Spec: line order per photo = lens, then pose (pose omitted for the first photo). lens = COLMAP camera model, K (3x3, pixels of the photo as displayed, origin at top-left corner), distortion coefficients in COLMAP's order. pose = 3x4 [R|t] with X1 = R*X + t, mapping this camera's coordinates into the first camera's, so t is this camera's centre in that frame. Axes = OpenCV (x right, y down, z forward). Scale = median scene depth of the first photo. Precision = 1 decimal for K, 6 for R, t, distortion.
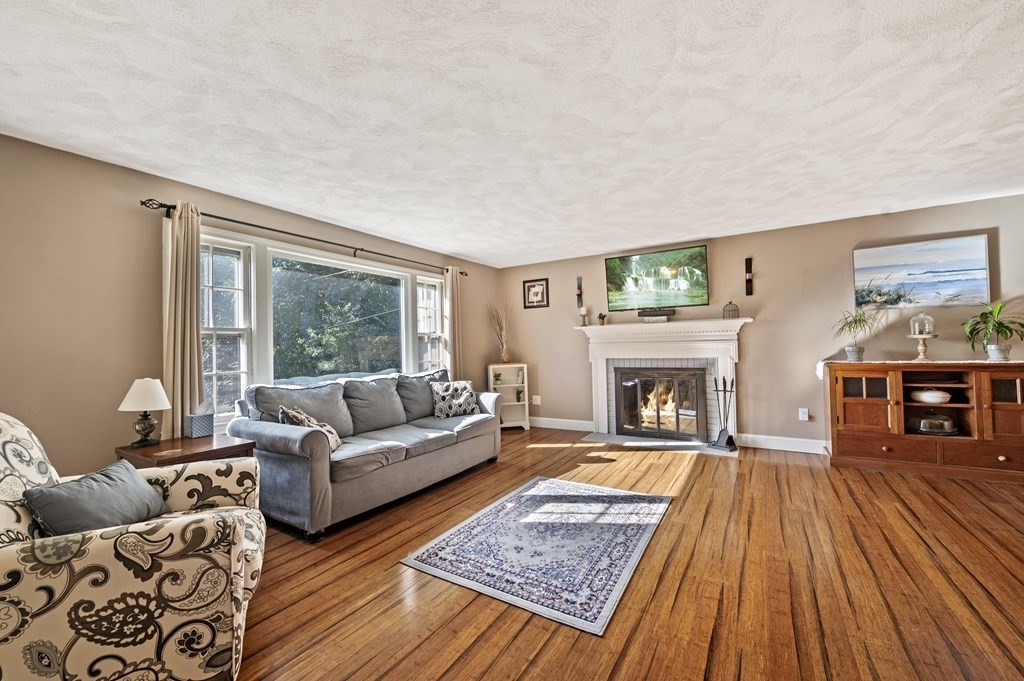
lens RADIAL K [[412.8, 0, 514.7], [0, 412.8, 341.5], [0, 0, 1]] dist [-0.011288, -0.000037]
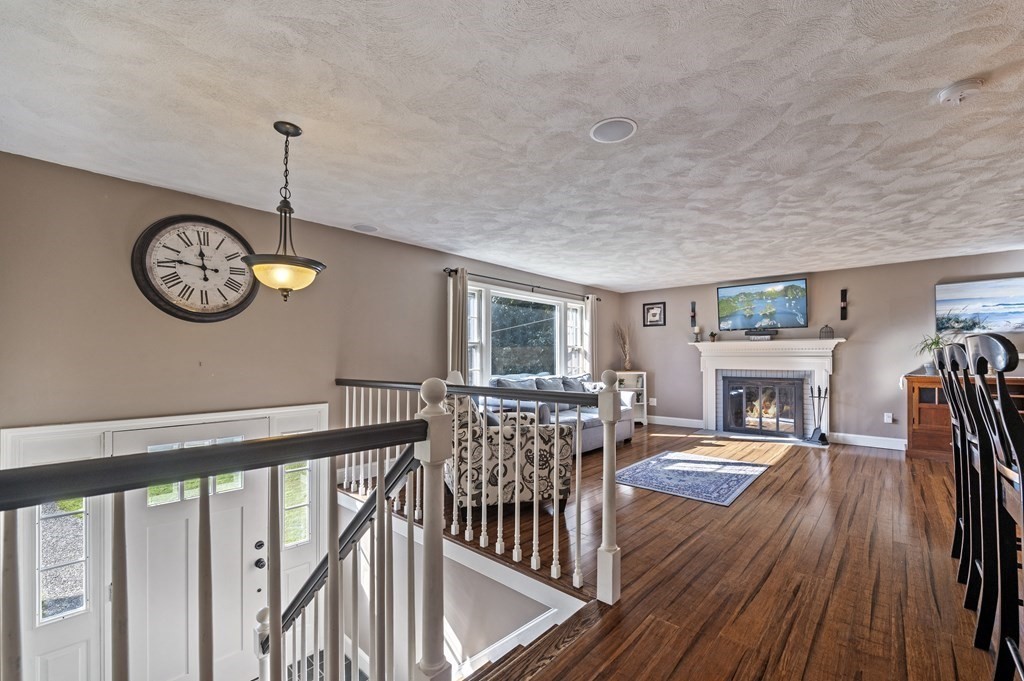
lens RADIAL K [[431.7, 0, 515.7], [0, 431.7, 356.0], [0, 0, 1]] dist [-0.012889, -0.000785]
pose [[0.982973, 0.021449, -0.182496, -0.171926], [-0.019497, 0.999732, 0.012482, -0.002382], [0.182715, -0.008711, 0.983127, -0.484203]]
